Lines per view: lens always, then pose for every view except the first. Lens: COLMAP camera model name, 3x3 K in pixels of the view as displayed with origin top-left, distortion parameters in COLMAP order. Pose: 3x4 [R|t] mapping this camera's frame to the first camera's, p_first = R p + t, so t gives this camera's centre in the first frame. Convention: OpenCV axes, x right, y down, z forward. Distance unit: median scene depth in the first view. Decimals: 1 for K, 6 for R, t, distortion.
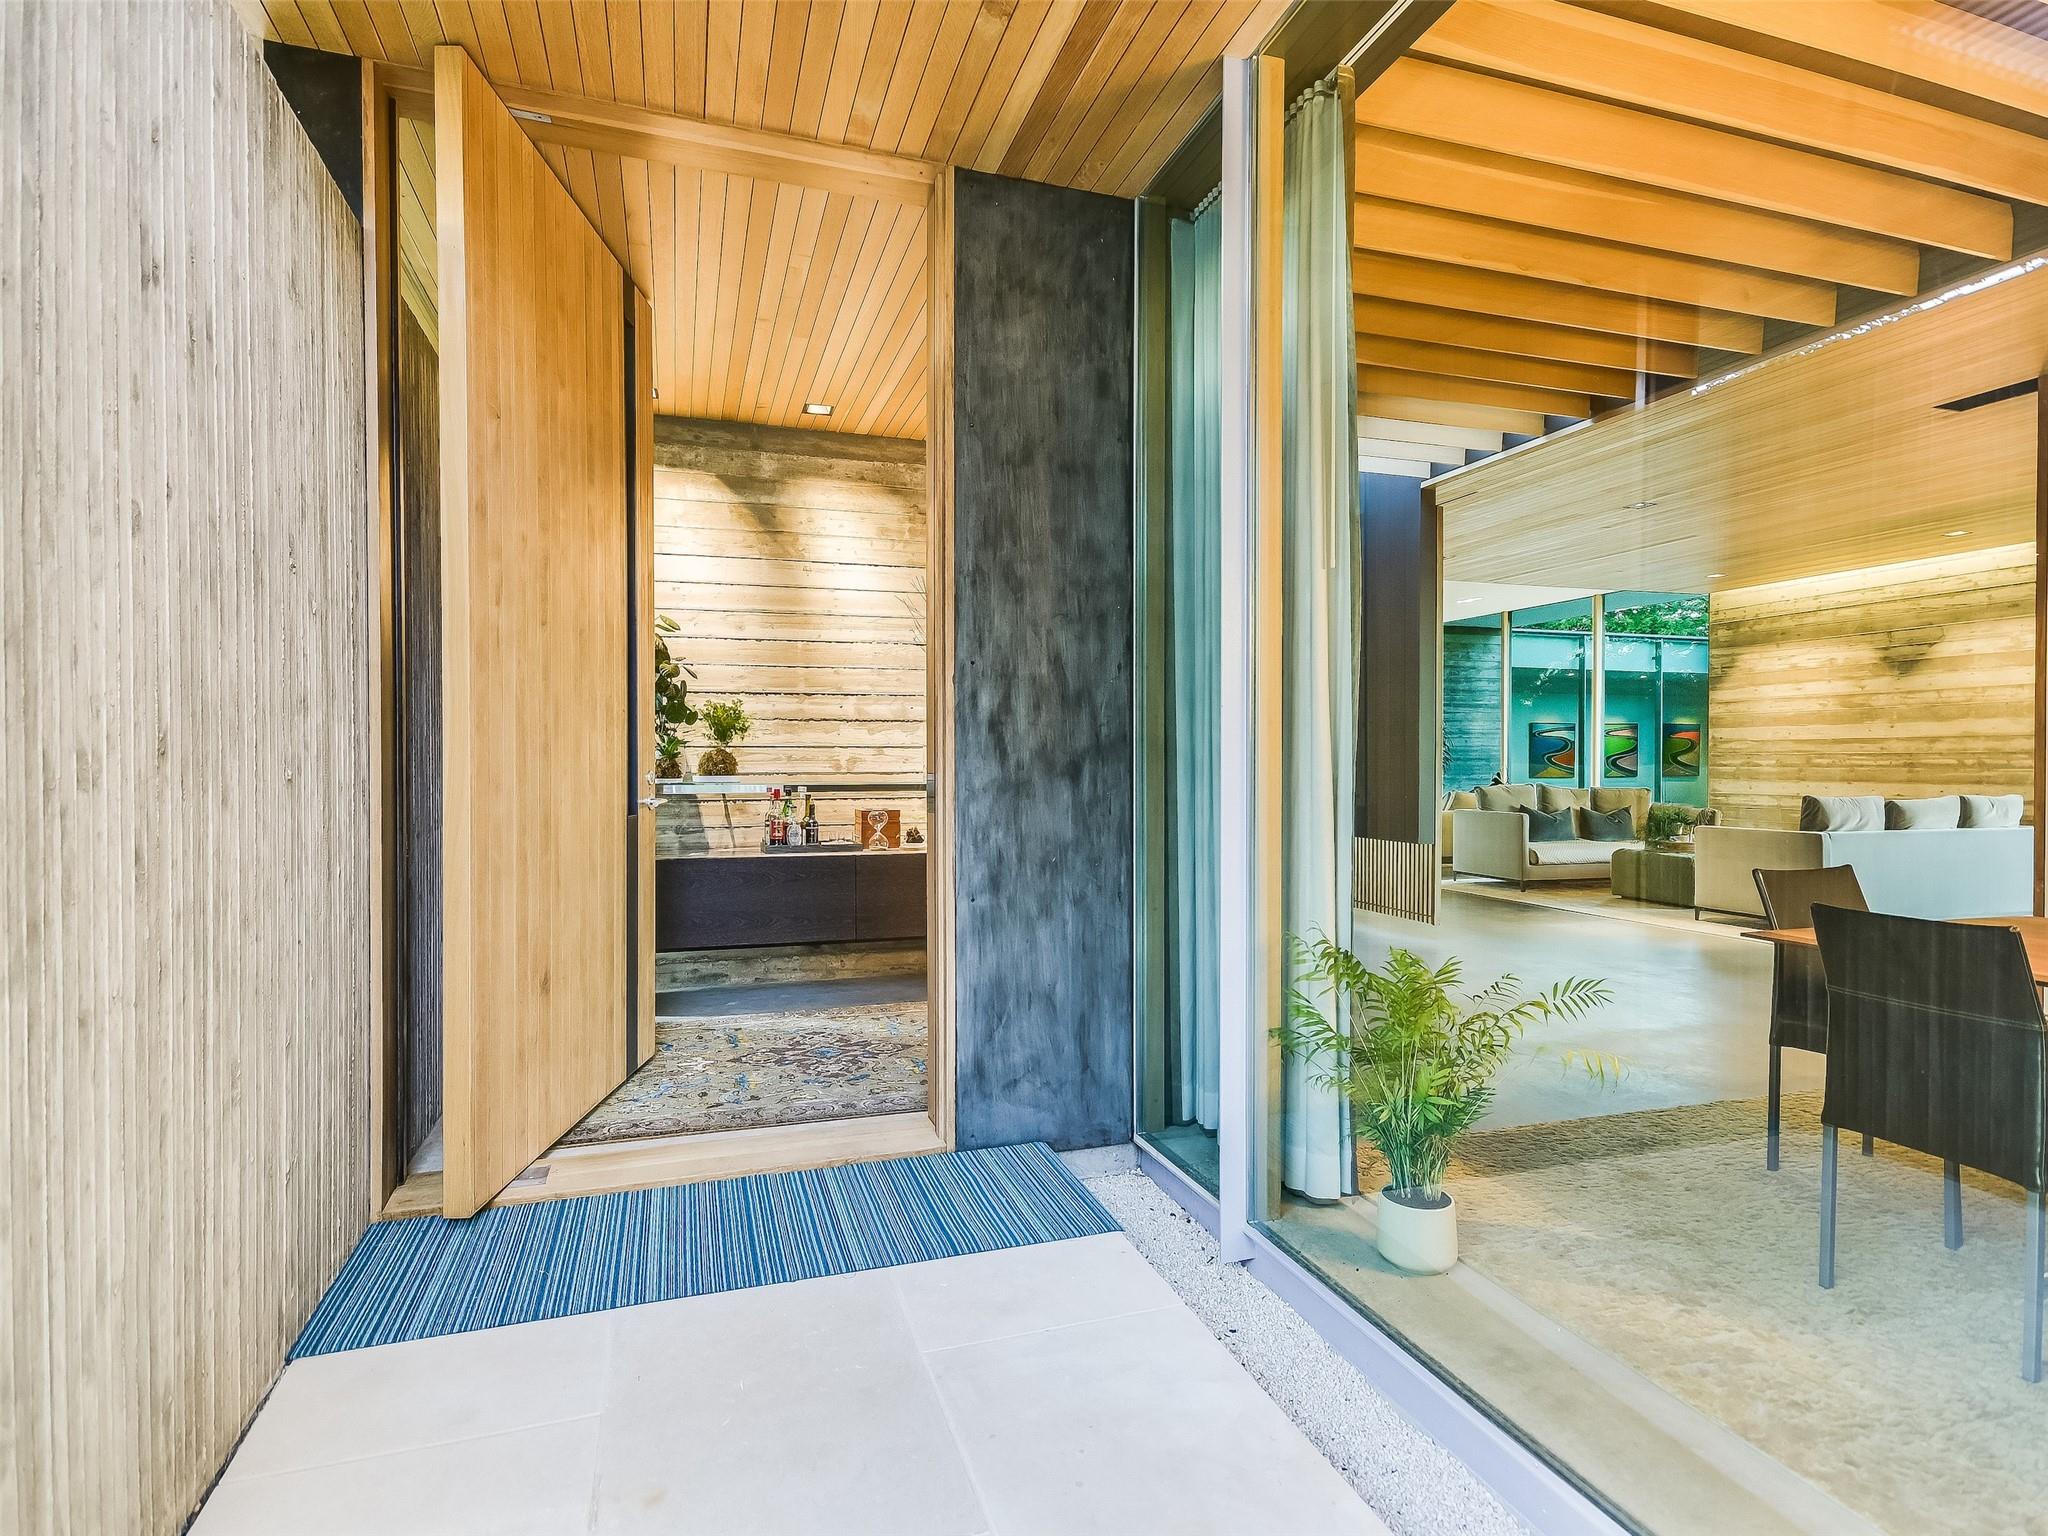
lens RADIAL K [[1049.8, 0, 1017.7], [0, 1049.8, 769.4], [0, 0, 1]] dist [0.008184, -0.002186]
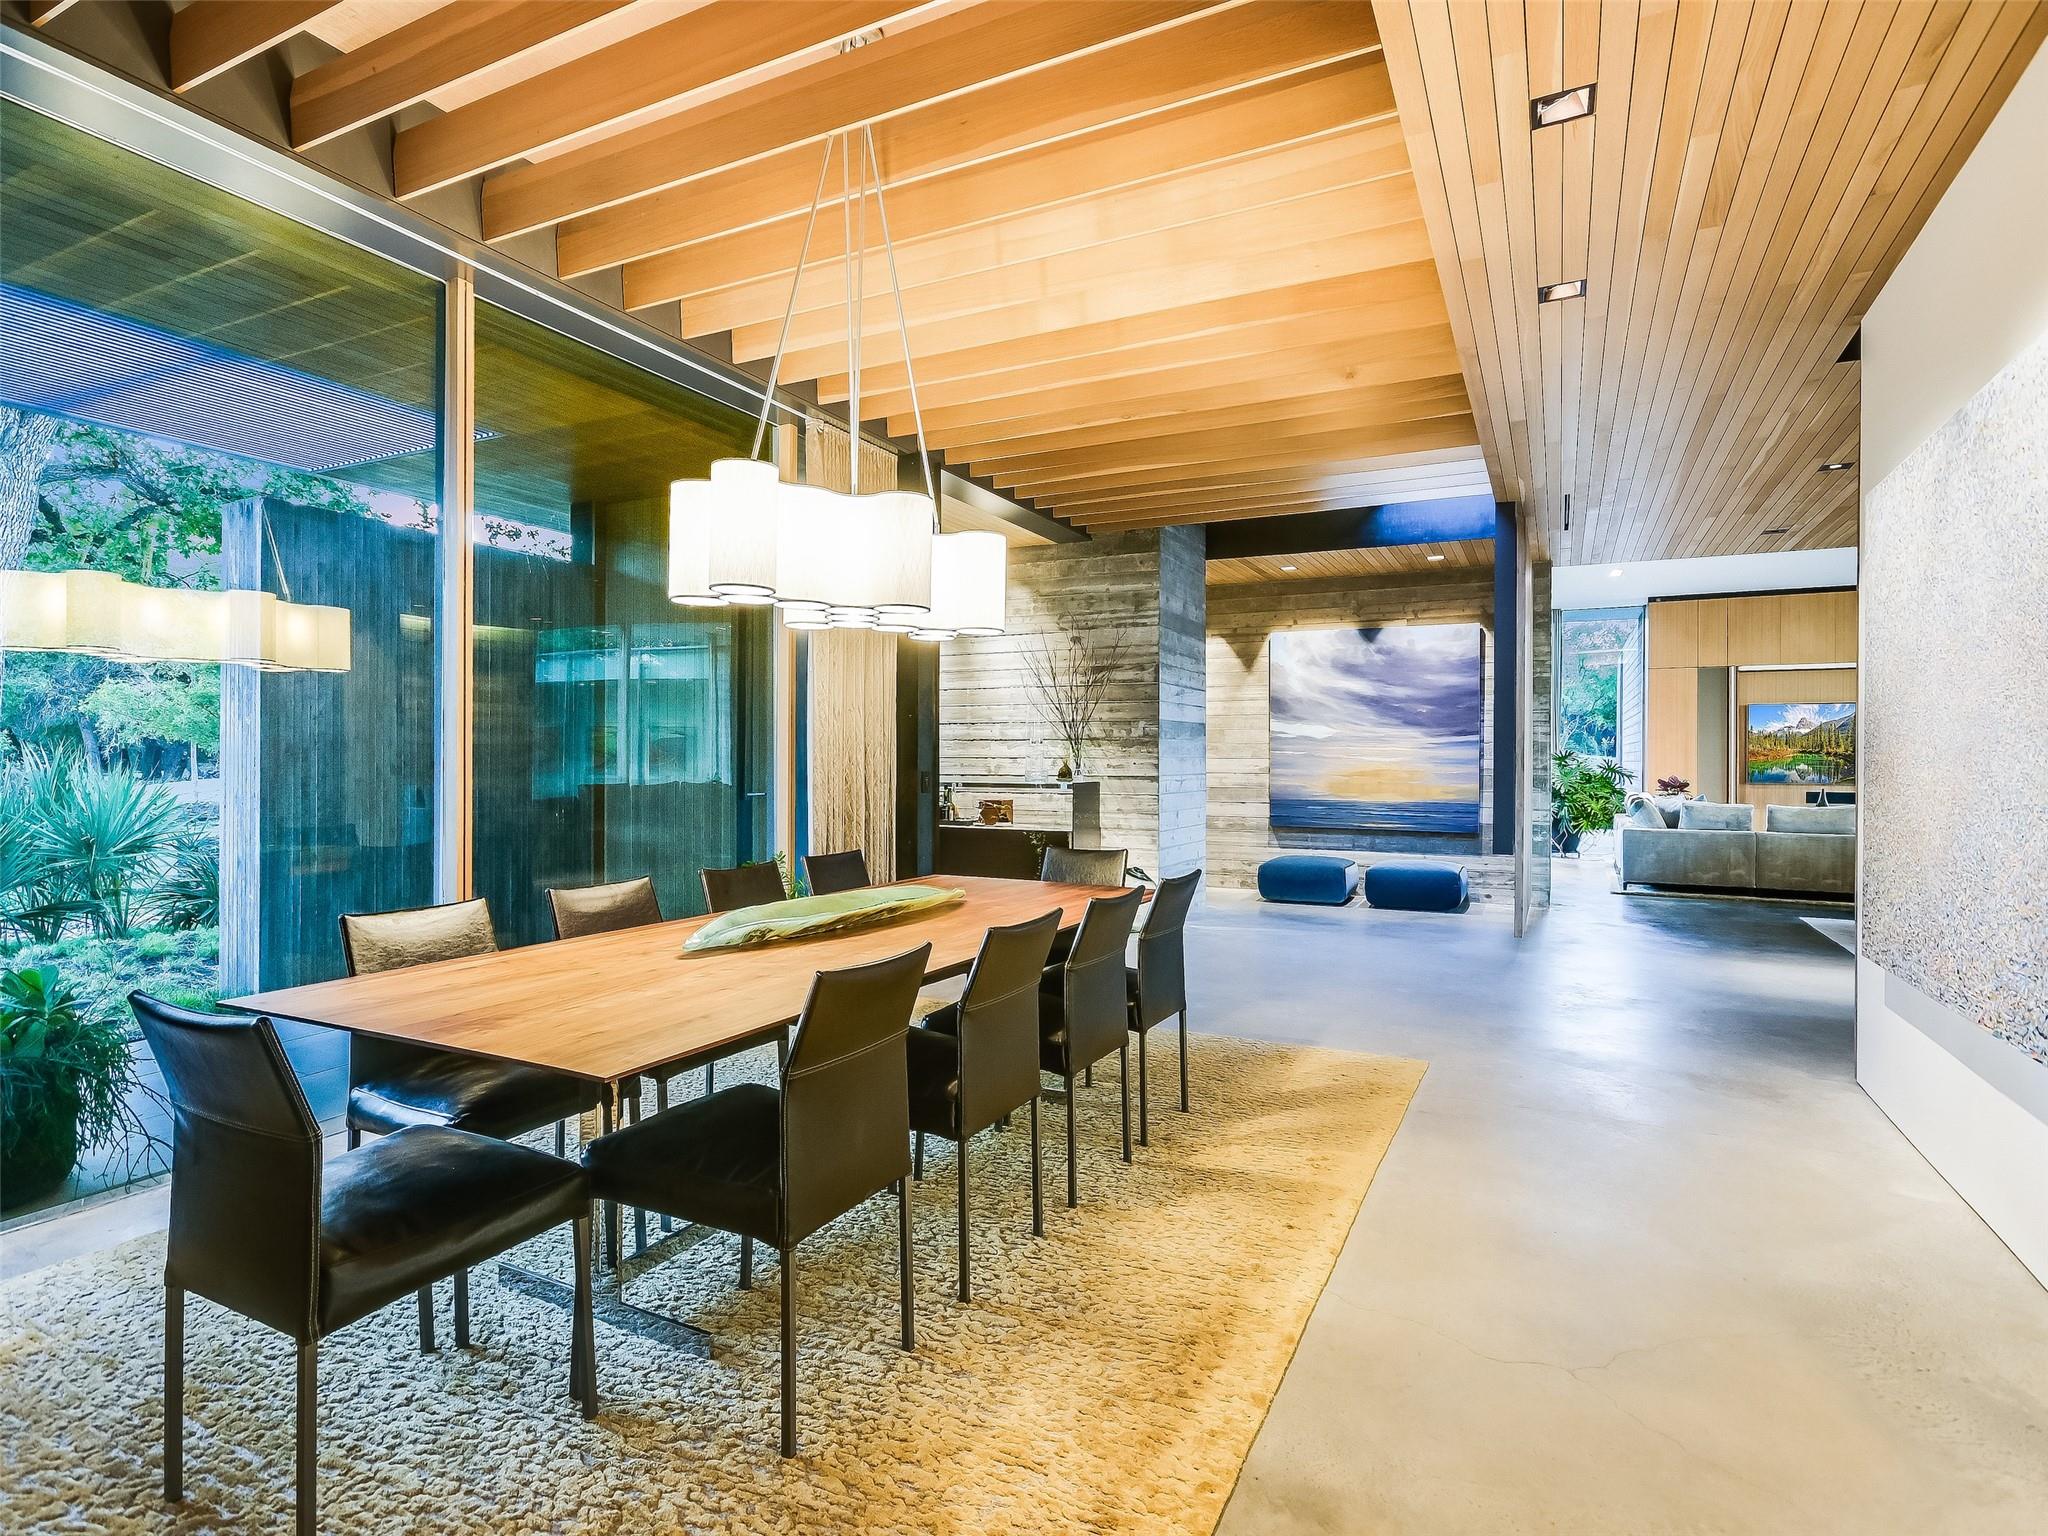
lens RADIAL K [[1049.8, 0, 1014.2], [0, 1049.8, 767.2], [0, 0, 1]] dist [0.008184, -0.002186]
pose [[0.706826, 0.010311, -0.707312, 0.521733], [-0.011399, 0.999930, 0.003185, -0.007314], [0.707295, 0.005811, 0.706895, -0.024235]]
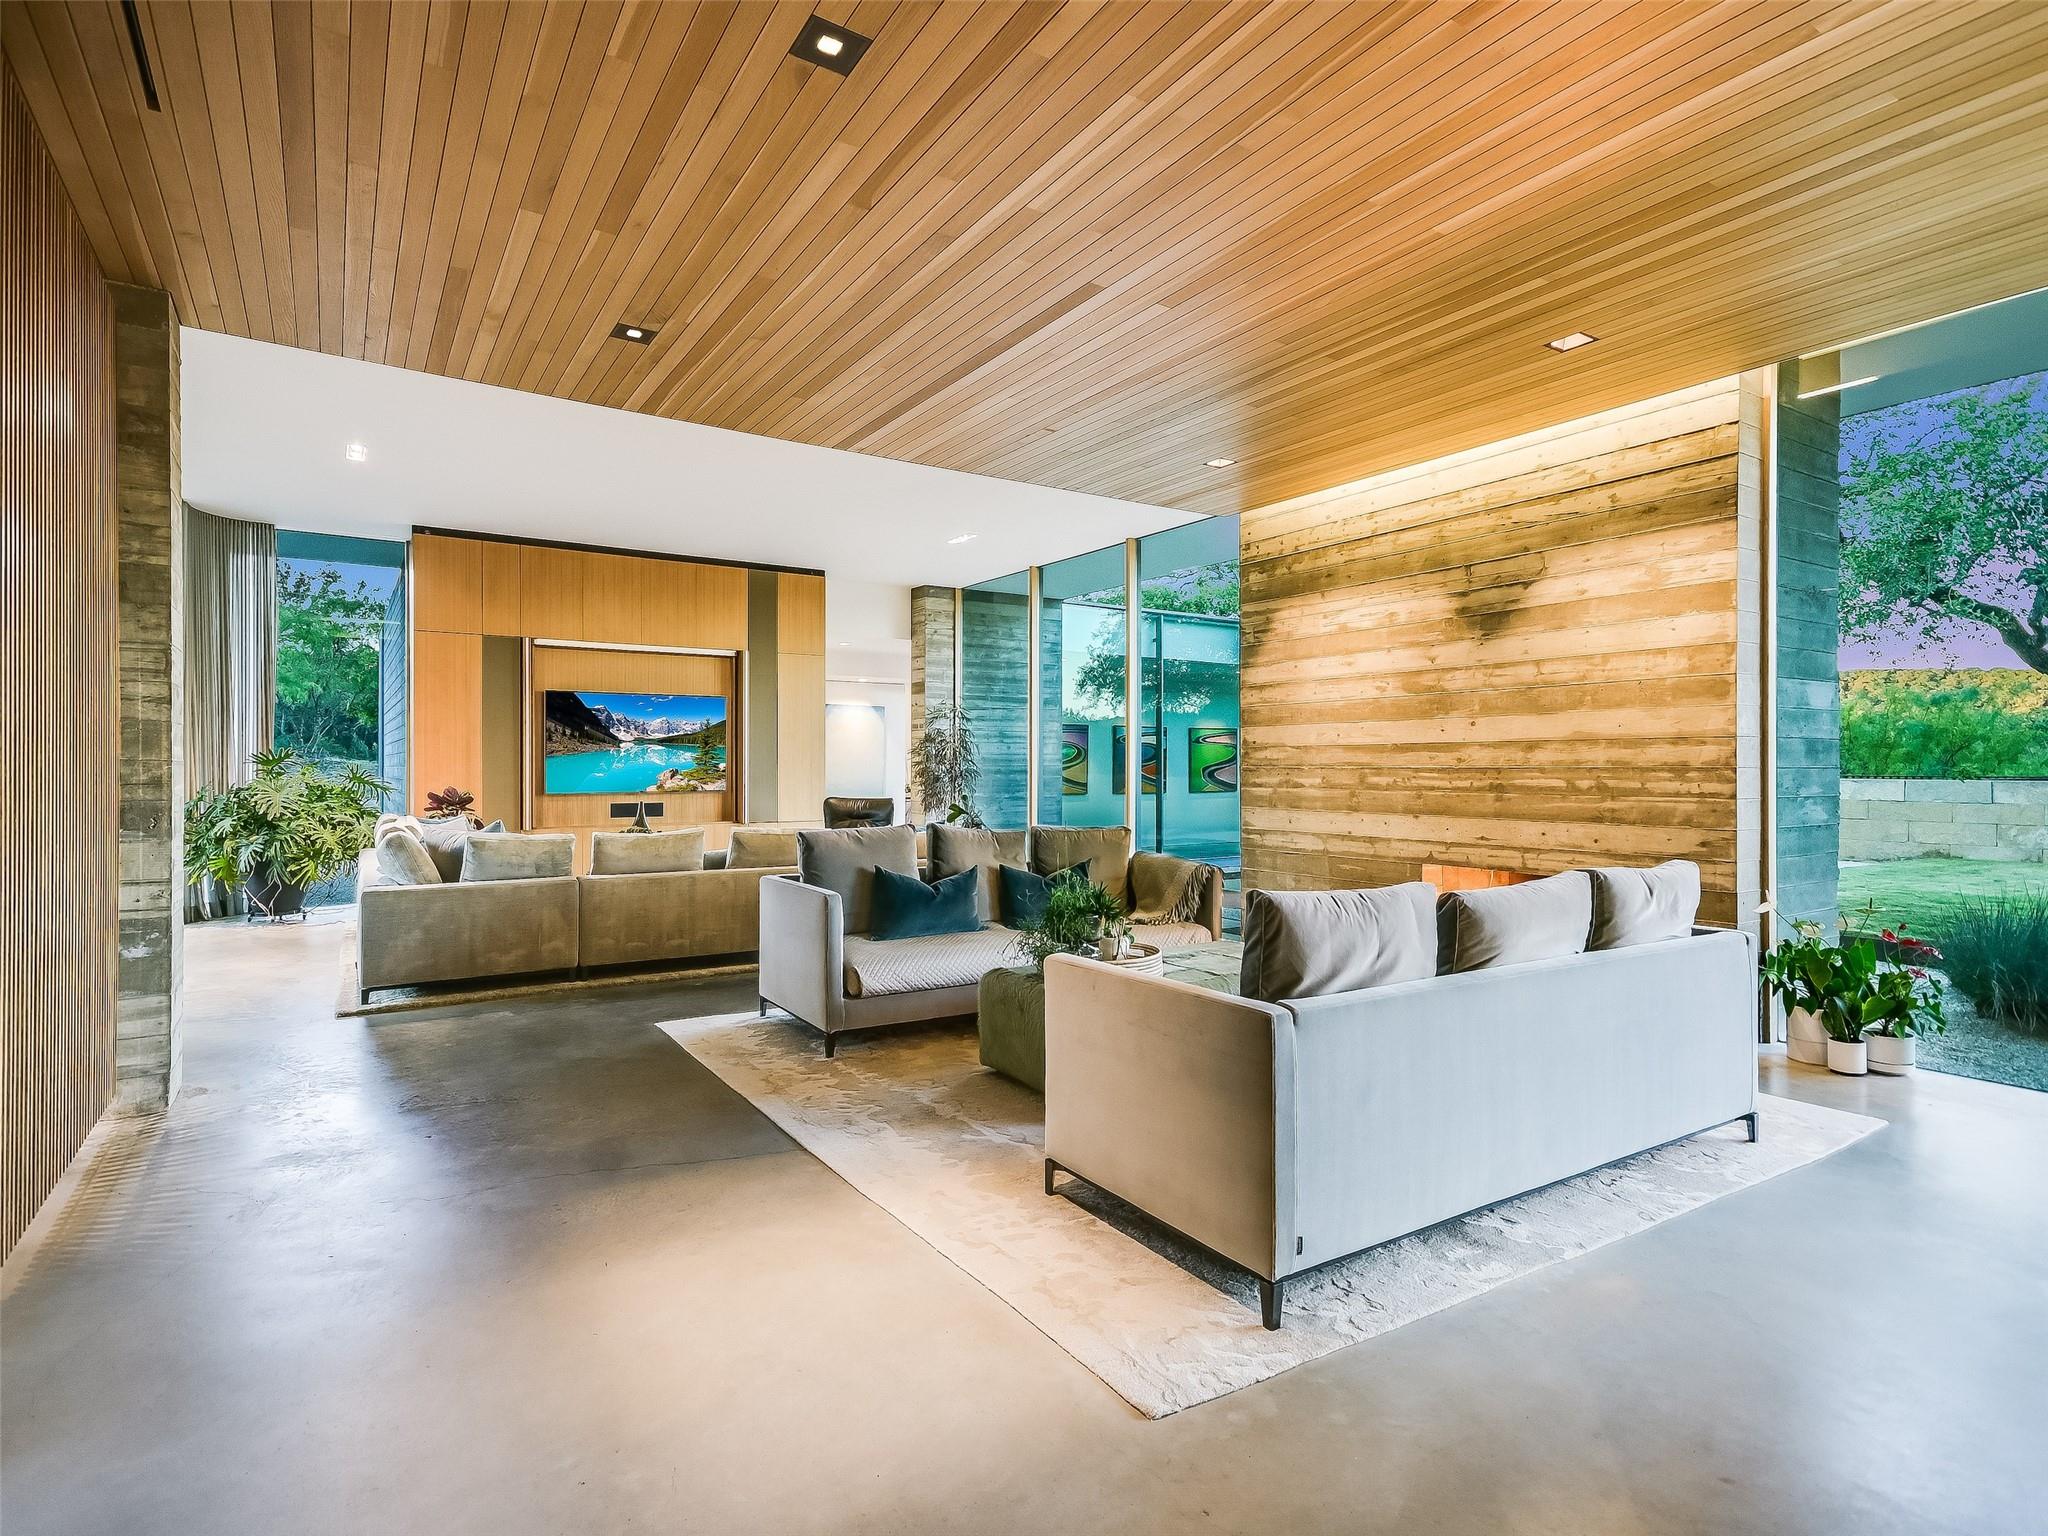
lens RADIAL K [[1049.8, 0, 1032.6], [0, 1049.8, 765.1], [0, 0, 1]] dist [0.008184, -0.002186]
pose [[0.961112, 0.002172, 0.276152, 0.405910], [0.000853, 0.999941, -0.010834, -0.010402], [-0.276159, 0.010648, 0.961053, 0.474857]]
